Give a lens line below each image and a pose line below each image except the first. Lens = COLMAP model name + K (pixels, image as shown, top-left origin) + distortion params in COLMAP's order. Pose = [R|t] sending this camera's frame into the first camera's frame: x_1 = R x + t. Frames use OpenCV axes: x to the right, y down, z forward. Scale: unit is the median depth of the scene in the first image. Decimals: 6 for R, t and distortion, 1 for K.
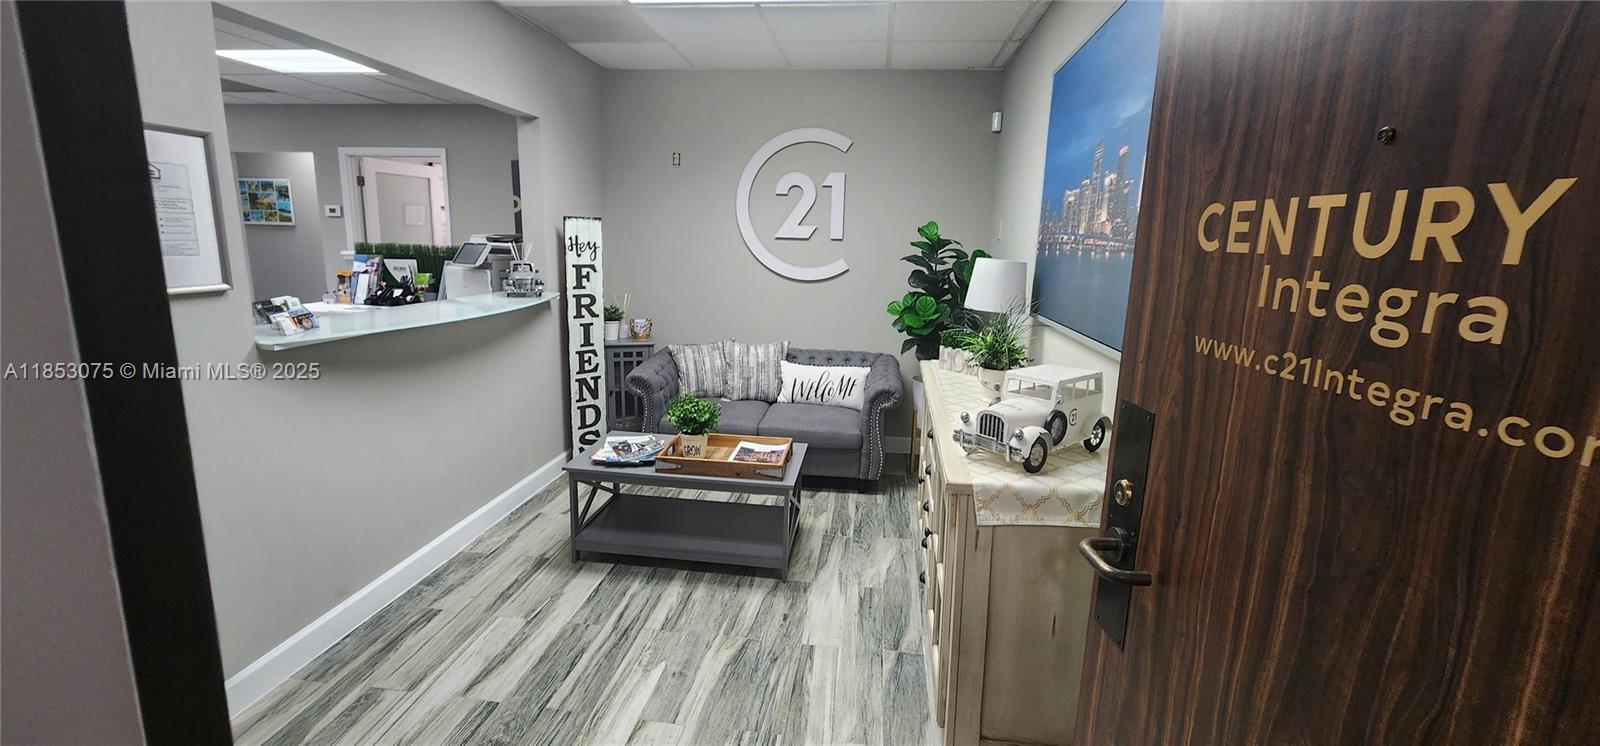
lens RADIAL K [[663.1, 0, 800.0], [0, 663.1, 373.0], [0, 0, 1]] dist [-0.001444, -0.000154]
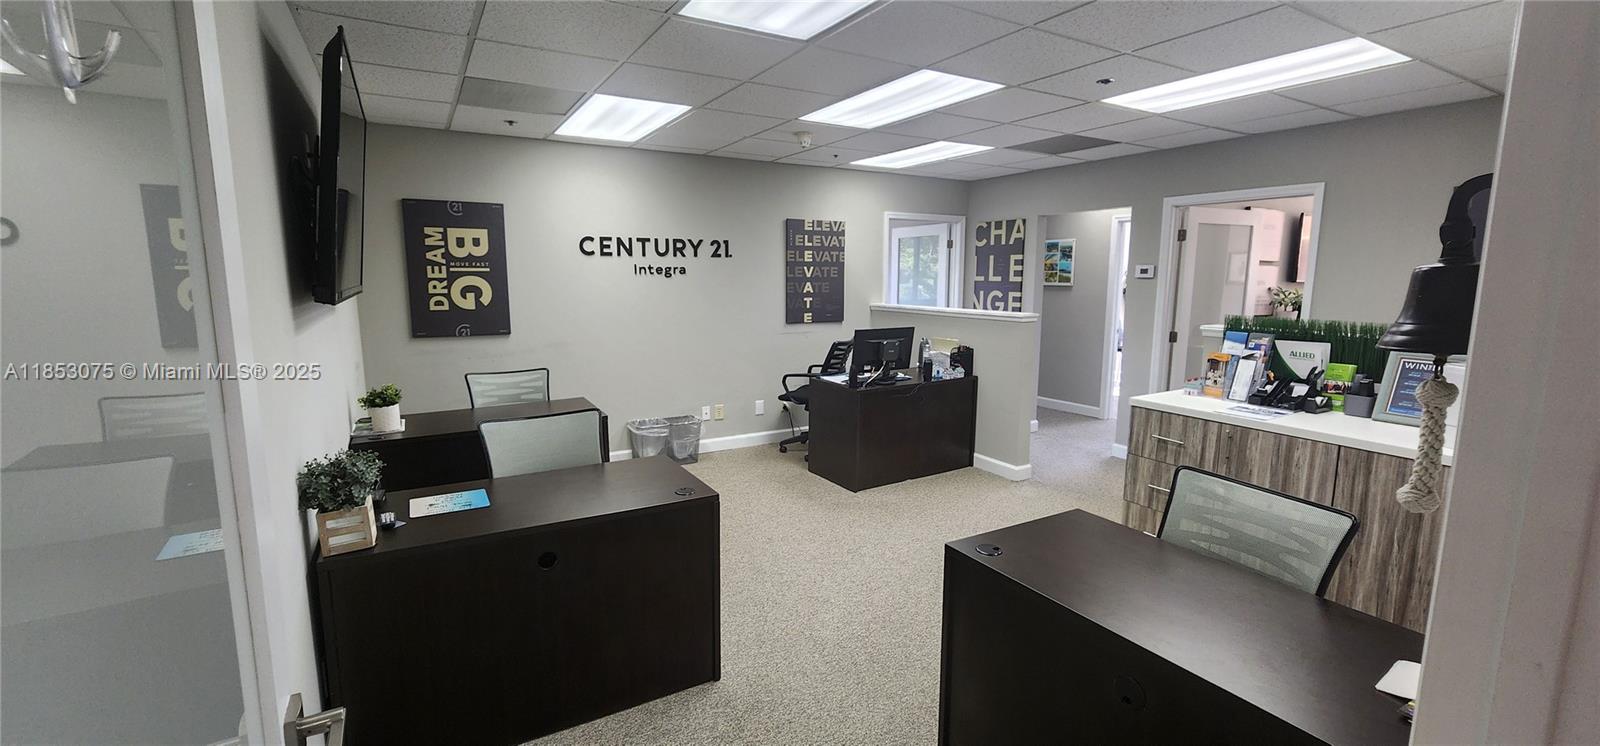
lens RADIAL K [[663.1, 0, 800.0], [0, 663.1, 373.0], [0, 0, 1]] dist [-0.001444, -0.000154]
pose [[0.622644, 0.088629, -0.777470, -0.386789], [-0.140809, 0.990037, 0.000093, -0.064429], [0.769732, 0.109416, 0.628920, 0.157866]]
